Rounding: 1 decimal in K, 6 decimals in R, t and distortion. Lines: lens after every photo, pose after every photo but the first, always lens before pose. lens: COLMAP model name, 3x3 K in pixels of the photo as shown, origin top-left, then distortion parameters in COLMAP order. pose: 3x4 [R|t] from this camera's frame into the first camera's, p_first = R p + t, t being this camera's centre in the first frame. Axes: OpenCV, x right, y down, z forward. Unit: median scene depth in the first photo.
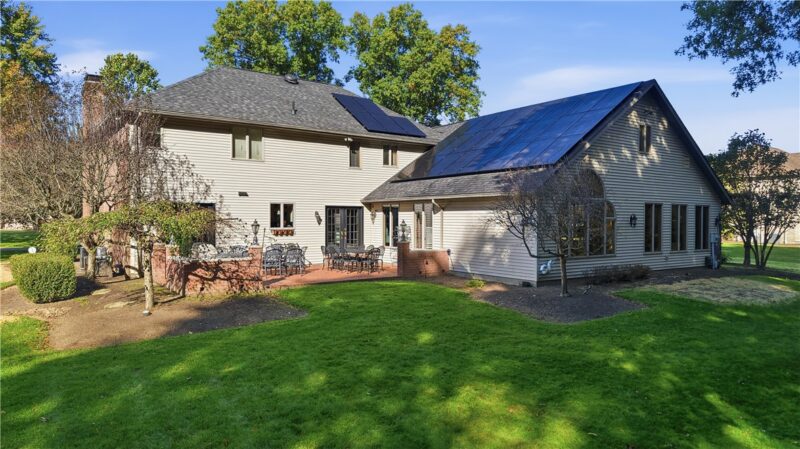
lens RADIAL K [[540.4, 0, 404.1], [0, 540.4, 229.1], [0, 0, 1]] dist [0.020664, -0.025204]
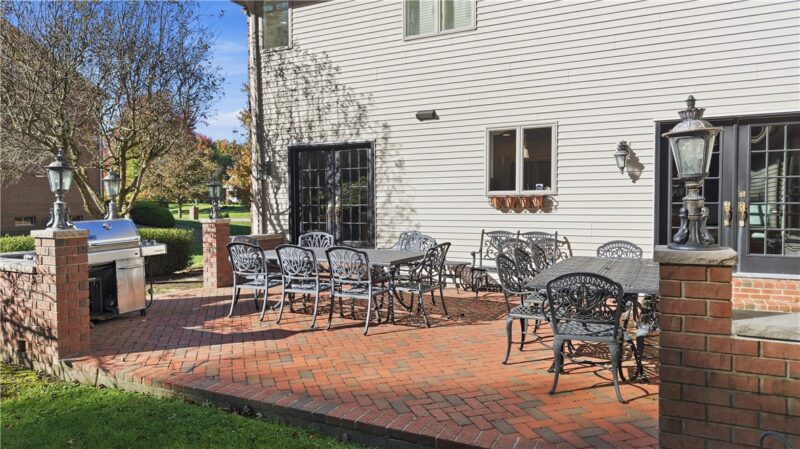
lens RADIAL K [[540.4, 0, 399.3], [0, 540.4, 229.2], [0, 0, 1]] dist [0.020664, -0.025204]
pose [[0.475899, 0.030371, -0.878975, 0.067456], [-0.009217, 0.999521, 0.029546, 0.012607], [0.879451, -0.005960, 0.475951, 0.652027]]
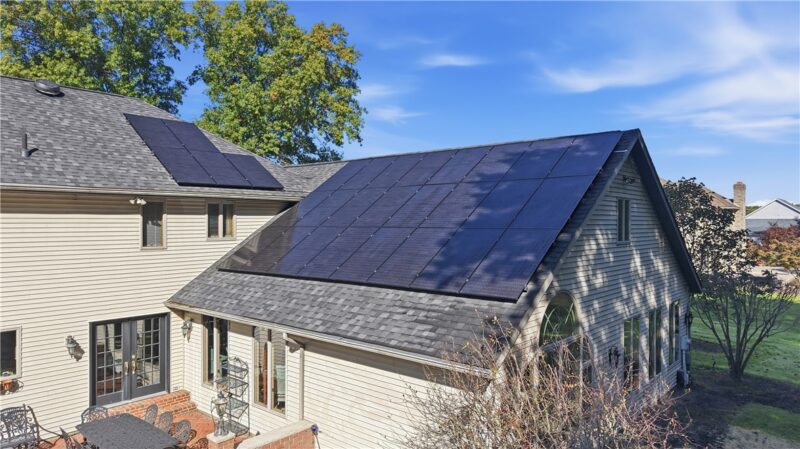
lens RADIAL K [[540.4, 0, 407.7], [0, 540.4, 224.2], [0, 0, 1]] dist [0.020664, -0.025204]
pose [[0.973182, -0.001586, 0.230033, 0.039425], [0.004339, 0.999925, -0.011464, -0.126786], [-0.229997, 0.012155, 0.973115, 0.355545]]
